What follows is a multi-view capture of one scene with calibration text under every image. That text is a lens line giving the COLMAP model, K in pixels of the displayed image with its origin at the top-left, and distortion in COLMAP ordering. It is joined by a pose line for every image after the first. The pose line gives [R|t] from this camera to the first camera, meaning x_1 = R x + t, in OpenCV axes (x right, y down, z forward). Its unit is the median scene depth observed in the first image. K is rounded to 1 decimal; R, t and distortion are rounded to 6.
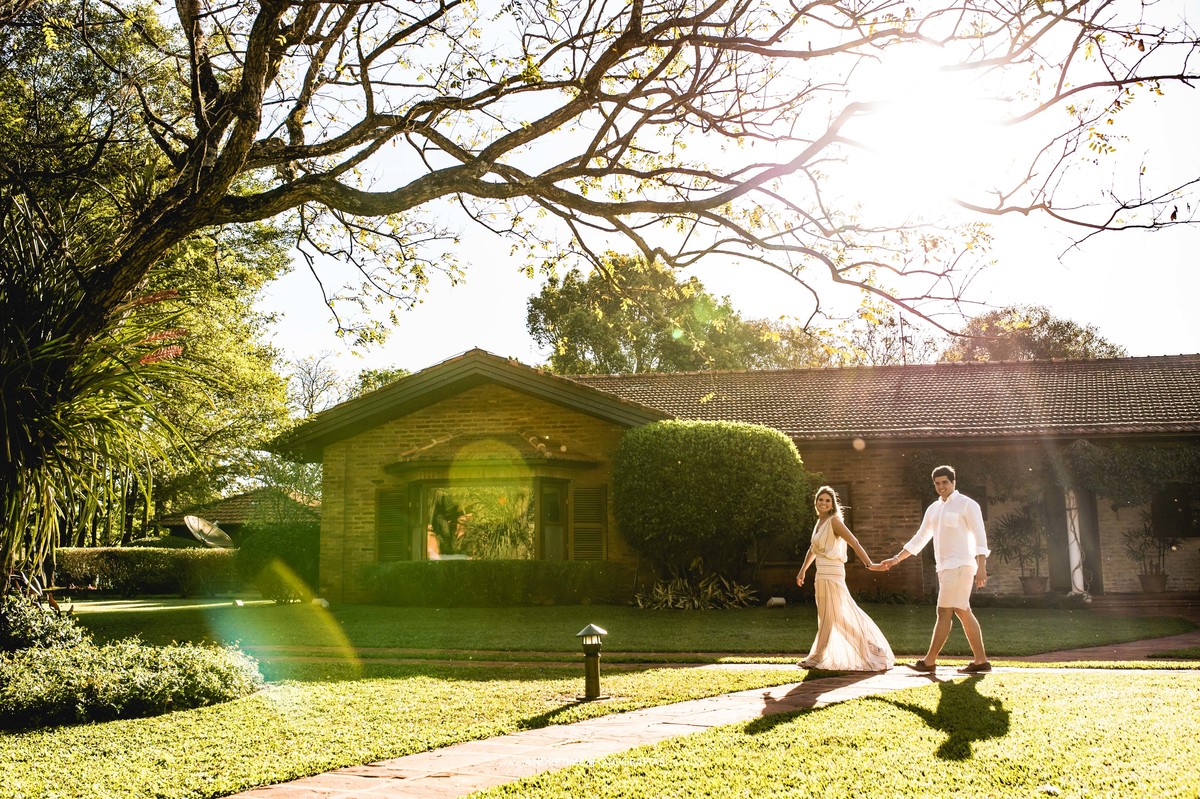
lens RADIAL K [[1118.0, 0, 600.0], [0, 1118.0, 399.5], [0, 0, 1]] dist [-0.029368, -0.003979]
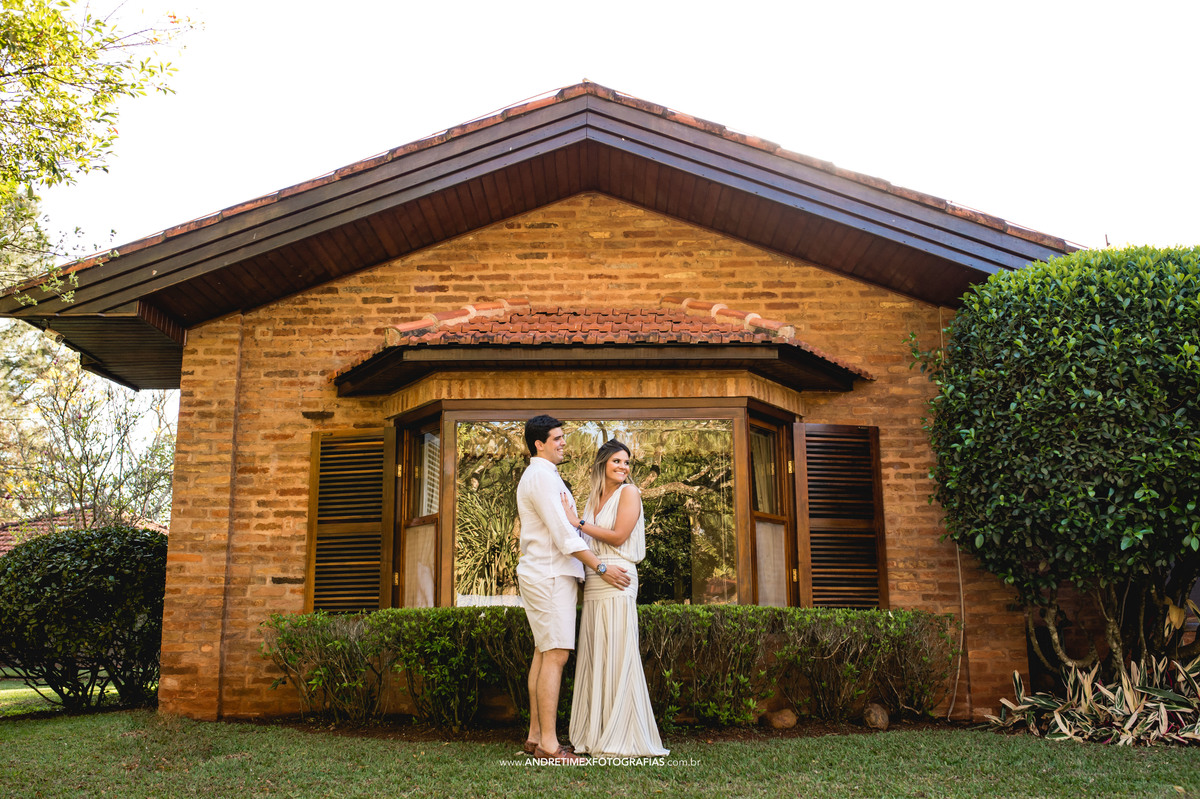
lens RADIAL K [[1118.0, 0, 600.0], [0, 1118.0, 399.5], [0, 0, 1]] dist [-0.029368, -0.003979]
pose [[0.992620, 0.028448, 0.117883, -0.144850], [-0.022023, 0.998218, -0.055455, 0.088468], [-0.119251, 0.052450, 0.991478, 0.580970]]
